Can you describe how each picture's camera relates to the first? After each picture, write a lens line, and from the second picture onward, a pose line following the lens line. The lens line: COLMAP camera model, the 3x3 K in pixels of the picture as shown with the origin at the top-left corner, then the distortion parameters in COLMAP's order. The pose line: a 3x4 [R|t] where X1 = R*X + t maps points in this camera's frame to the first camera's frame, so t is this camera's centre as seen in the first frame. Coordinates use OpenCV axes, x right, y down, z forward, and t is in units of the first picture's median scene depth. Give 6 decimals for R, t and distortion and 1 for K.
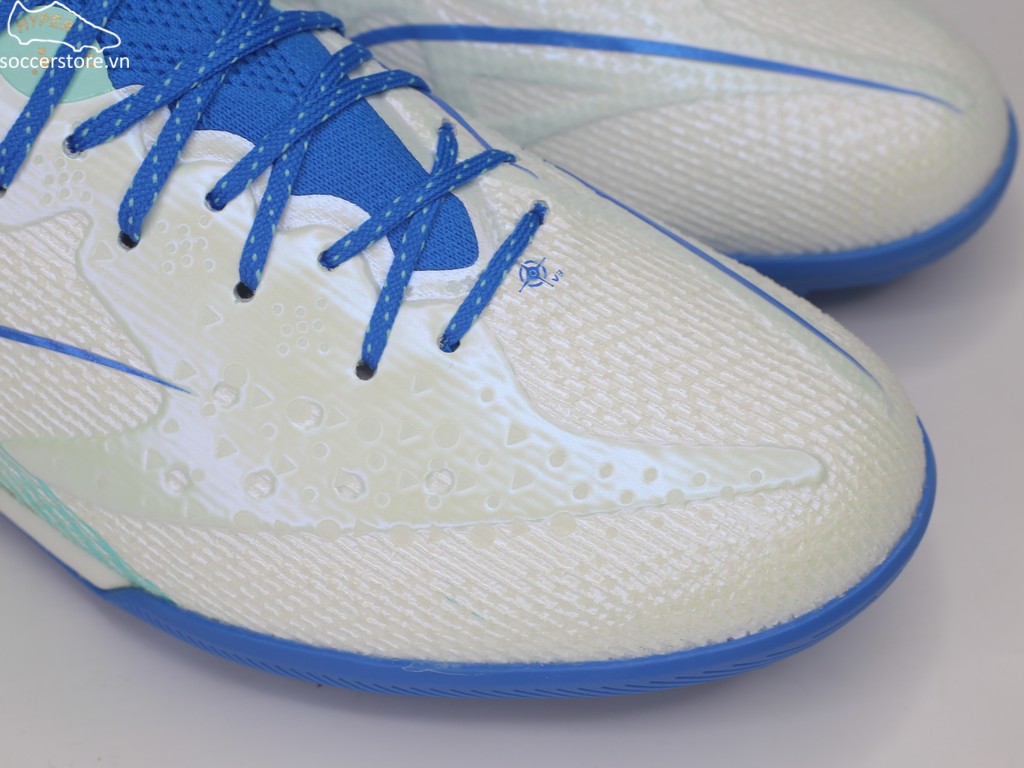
lens RADIAL K [[1931.2, 0, 512.0], [0, 1931.2, 384.0], [0, 0, 1]] dist [-0.120072, -0.232790]
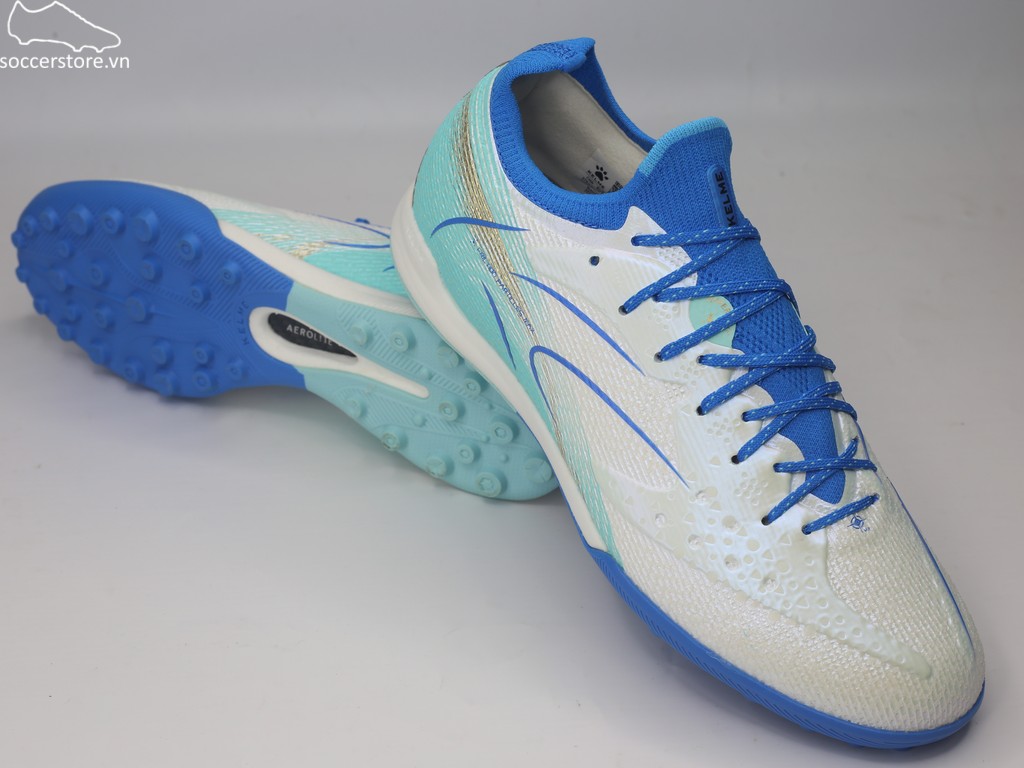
lens RADIAL K [[1931.2, 0, 512.0], [0, 1931.2, 384.0], [0, 0, 1]] dist [-0.120072, -0.232790]
pose [[0.845584, 0.505571, -0.171423, -0.024713], [-0.518245, 0.854460, -0.036339, 0.085032], [0.128102, 0.119567, 0.984527, -1.135177]]
